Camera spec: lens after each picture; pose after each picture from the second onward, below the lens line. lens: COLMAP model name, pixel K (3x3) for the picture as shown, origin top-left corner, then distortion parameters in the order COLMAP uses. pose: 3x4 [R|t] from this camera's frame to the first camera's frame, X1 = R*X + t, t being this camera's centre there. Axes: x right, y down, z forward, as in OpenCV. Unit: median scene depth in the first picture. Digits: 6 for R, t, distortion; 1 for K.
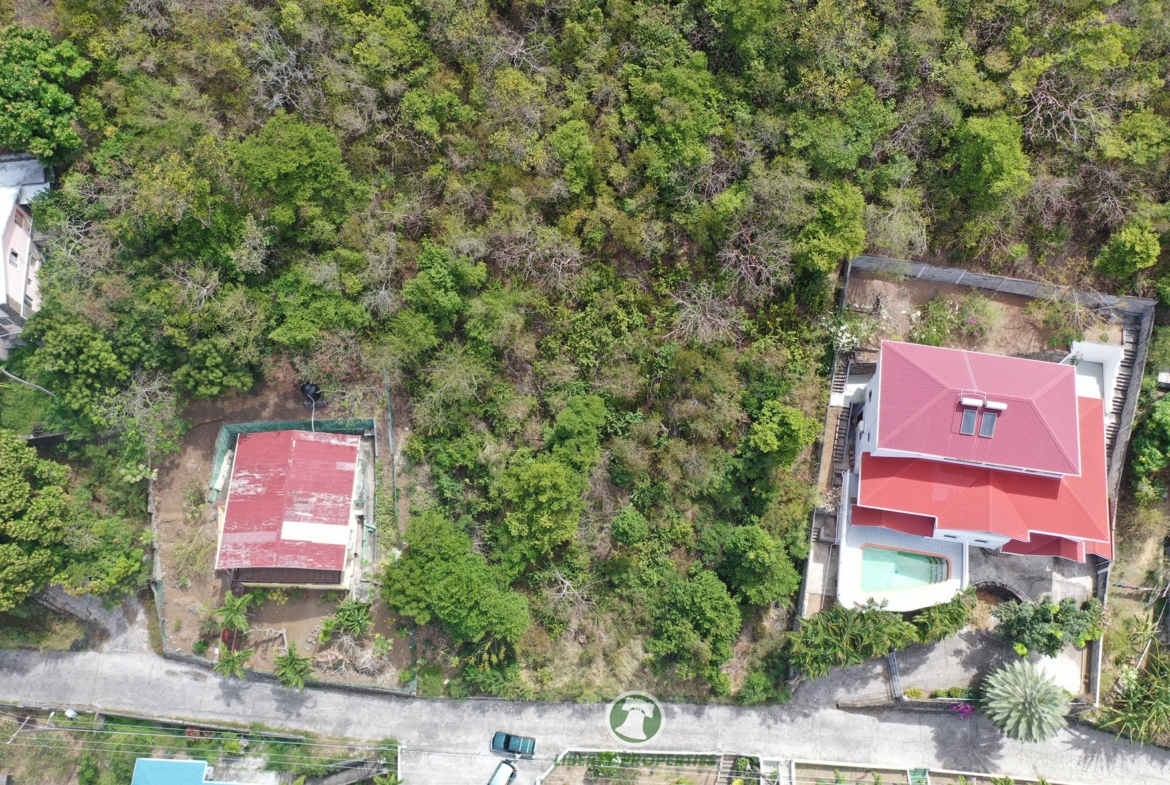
lens RADIAL K [[922.5, 0, 584.0], [0, 922.5, 389.5], [0, 0, 1]] dist [-0.003401, -0.002848]
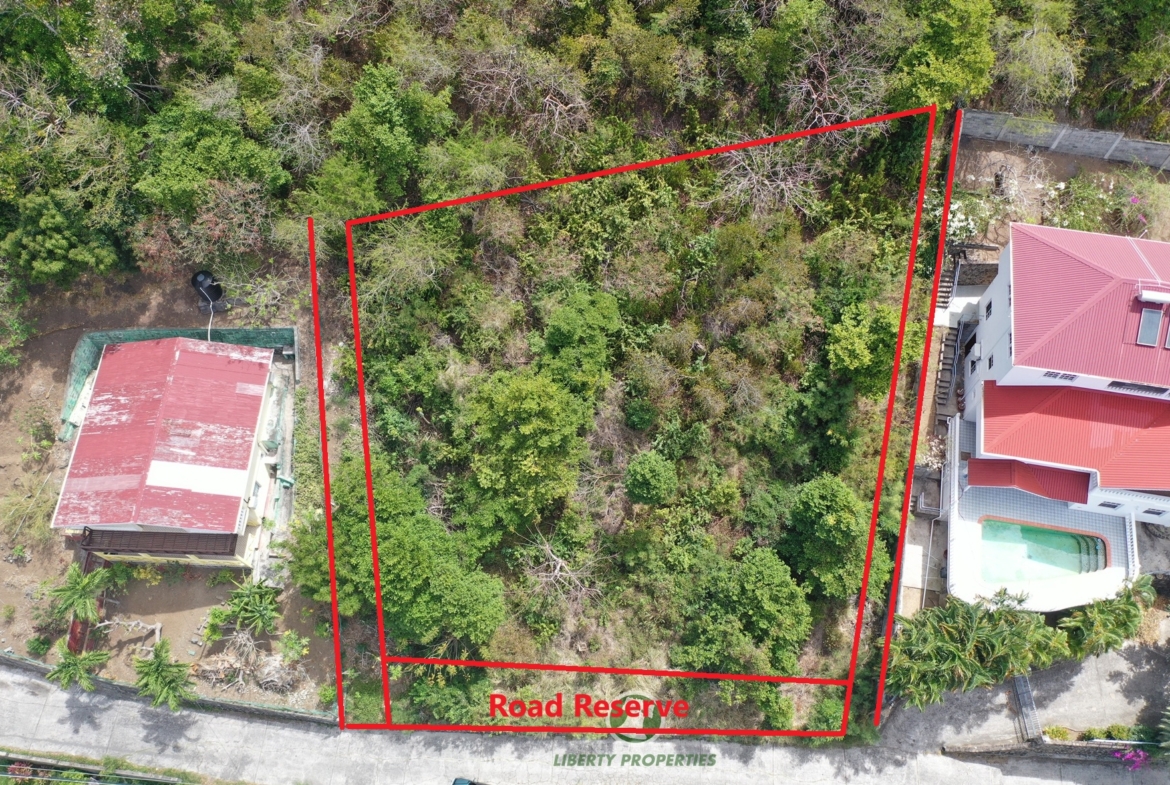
lens RADIAL K [[922.5, 0, 584.0], [0, 922.5, 389.5], [0, 0, 1]] dist [-0.003401, -0.002848]
pose [[0.999822, 0.014160, -0.012483, 0.006167], [-0.014819, 0.998412, -0.054349, 0.115958], [0.011694, 0.054524, 0.998444, 0.293435]]
